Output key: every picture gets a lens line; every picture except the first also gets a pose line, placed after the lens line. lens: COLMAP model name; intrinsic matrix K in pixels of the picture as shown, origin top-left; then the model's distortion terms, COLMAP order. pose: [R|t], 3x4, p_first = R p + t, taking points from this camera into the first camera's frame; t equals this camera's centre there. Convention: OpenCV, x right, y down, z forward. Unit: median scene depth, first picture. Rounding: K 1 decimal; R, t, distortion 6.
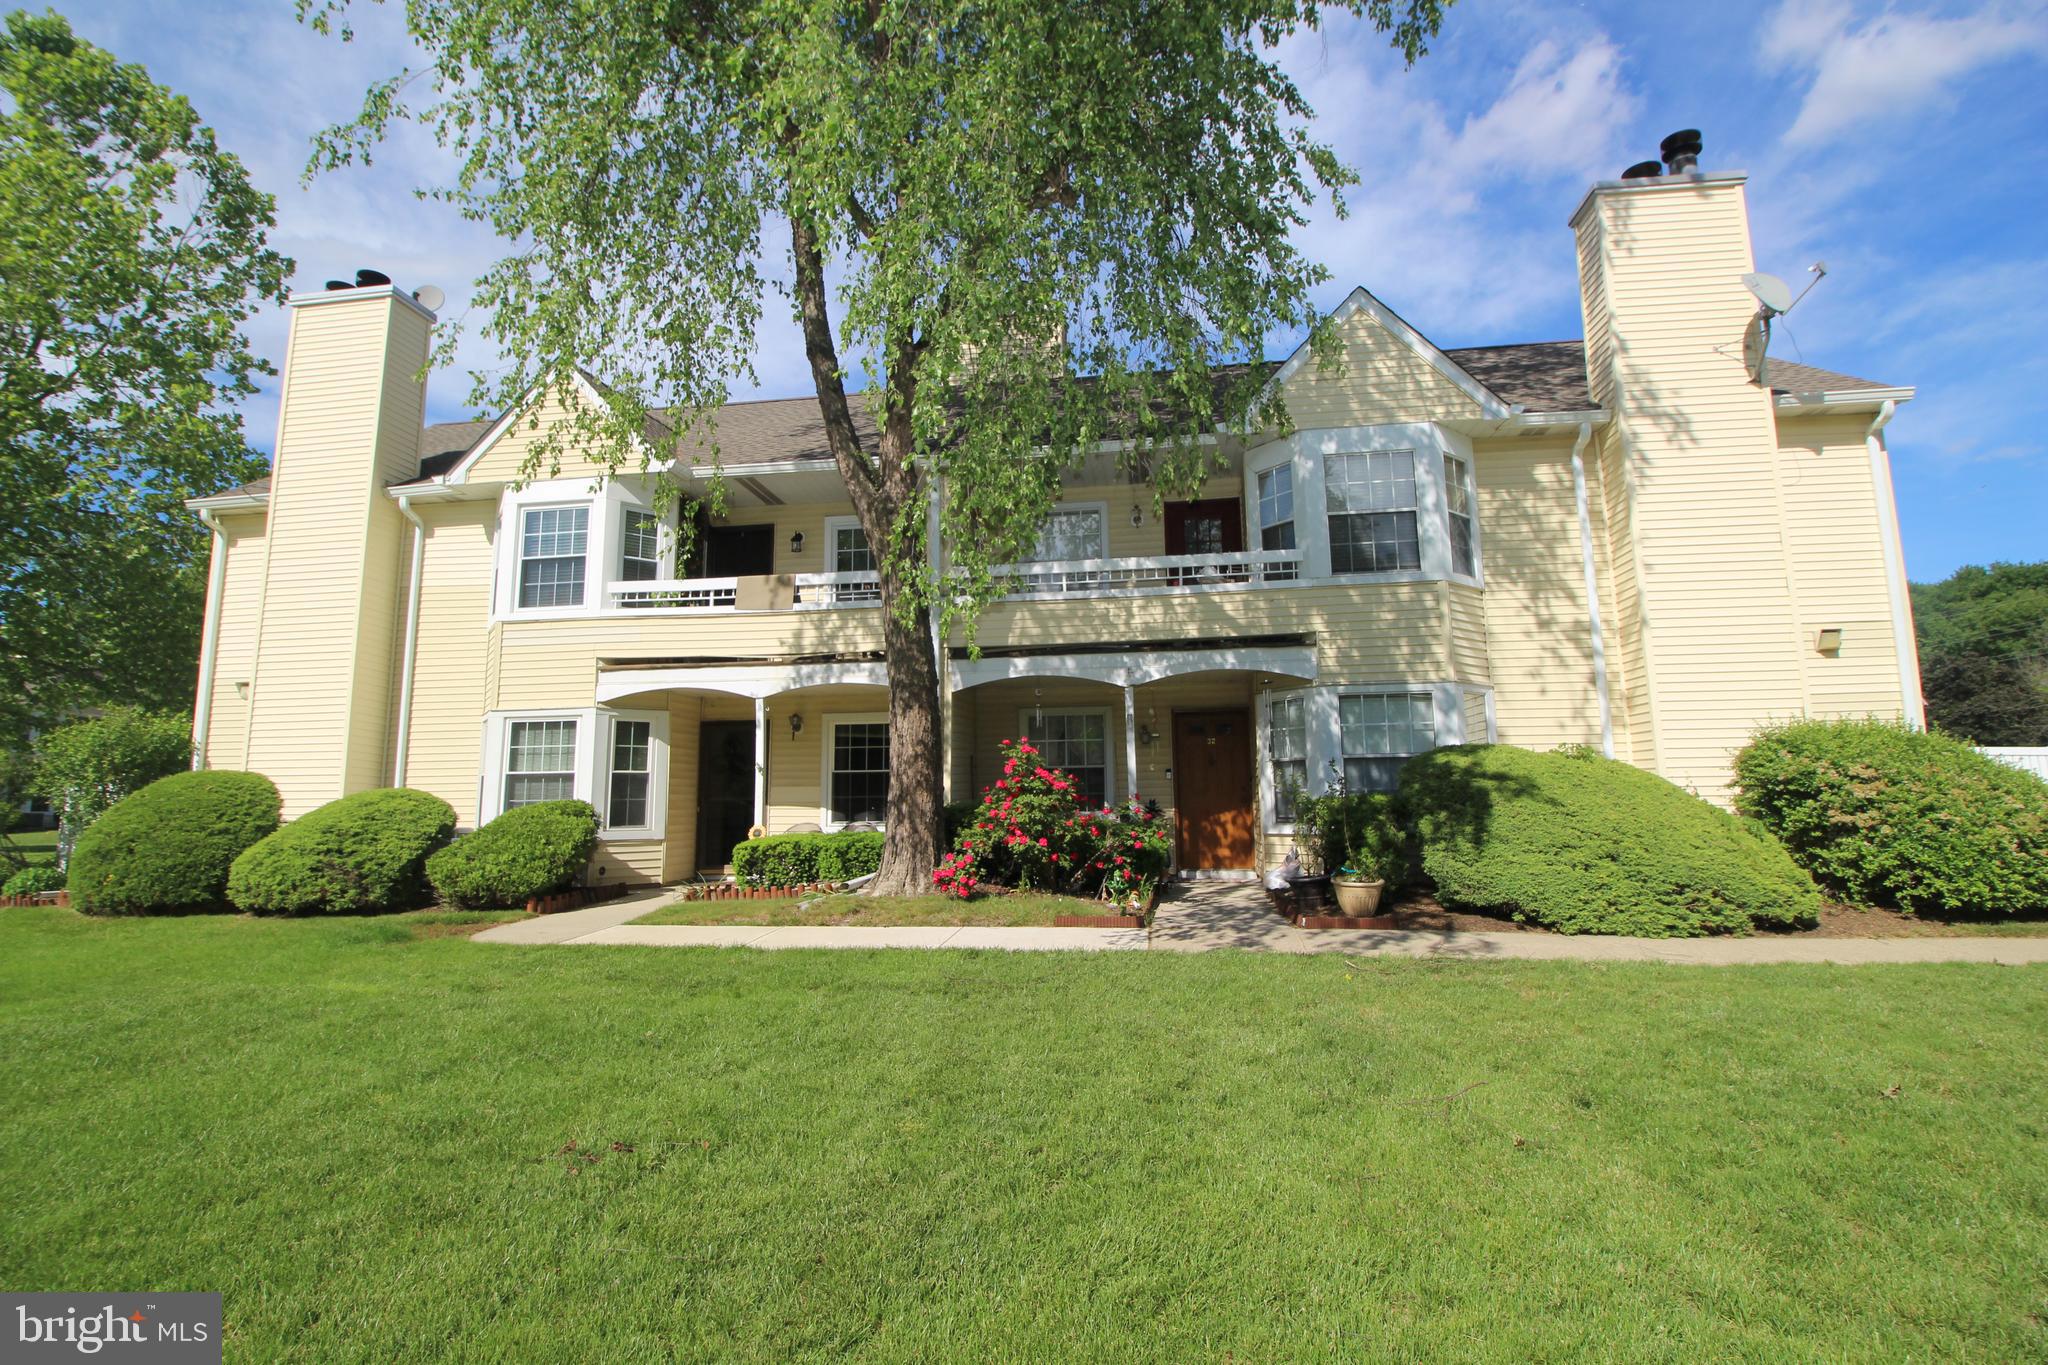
lens RADIAL K [[944.0, 0, 1032.7], [0, 944.0, 665.0], [0, 0, 1]] dist [-0.004896, -0.011216]
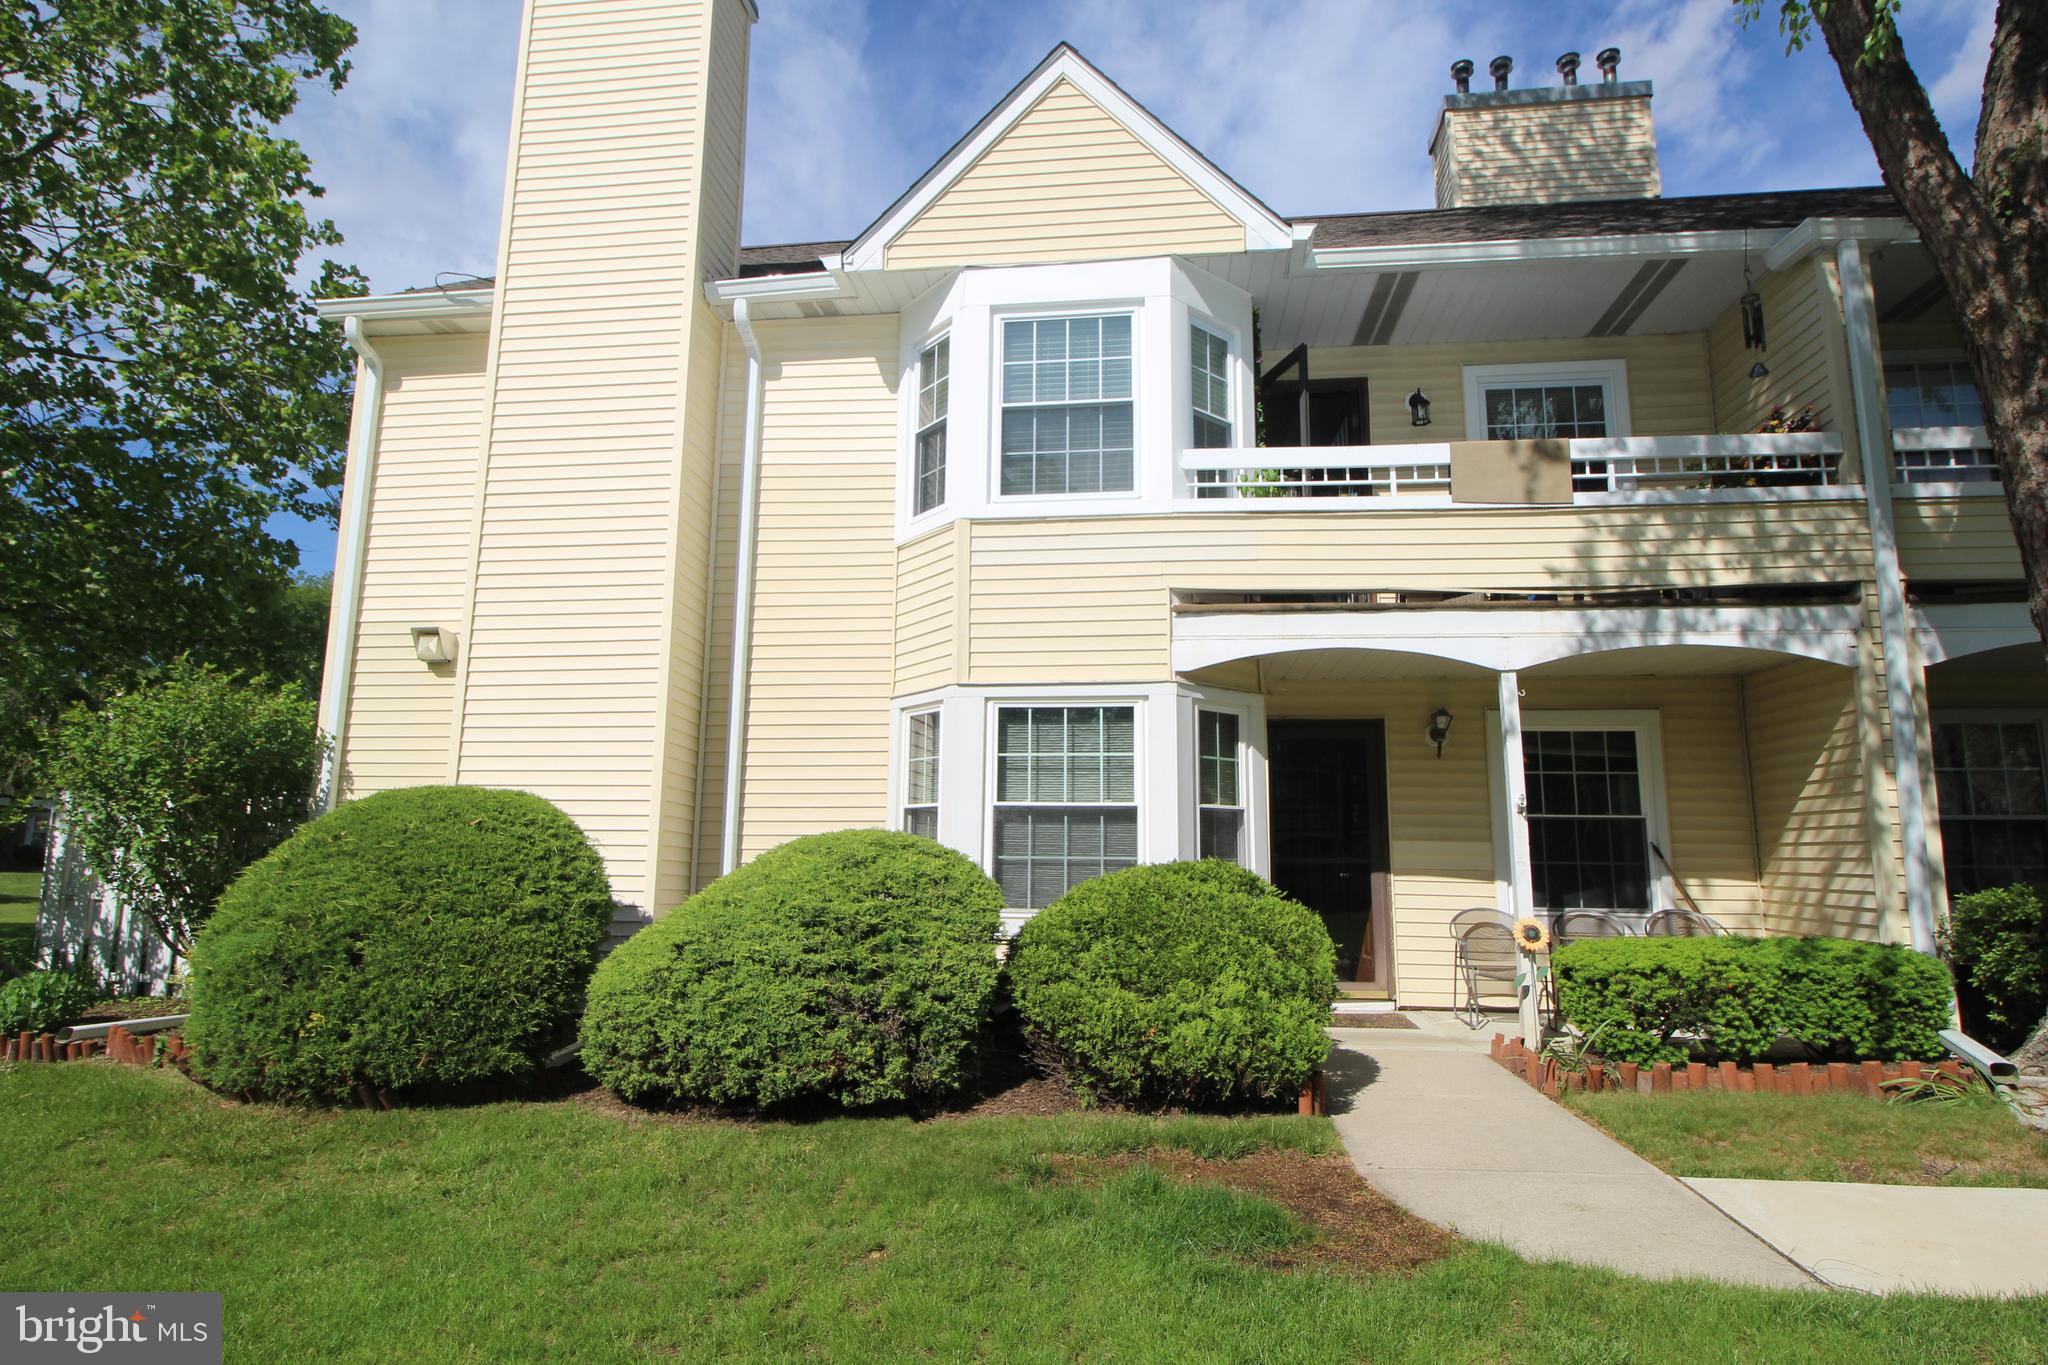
lens RADIAL K [[1110.8, 0, 1032.4], [0, 1110.8, 672.6], [0, 0, 1]] dist [0.006246, -0.014463]
pose [[0.999572, 0.025431, 0.014459, -0.550180], [-0.025121, 0.999459, -0.021232, 0.054524], [-0.014991, 0.020860, 0.999670, 0.382283]]
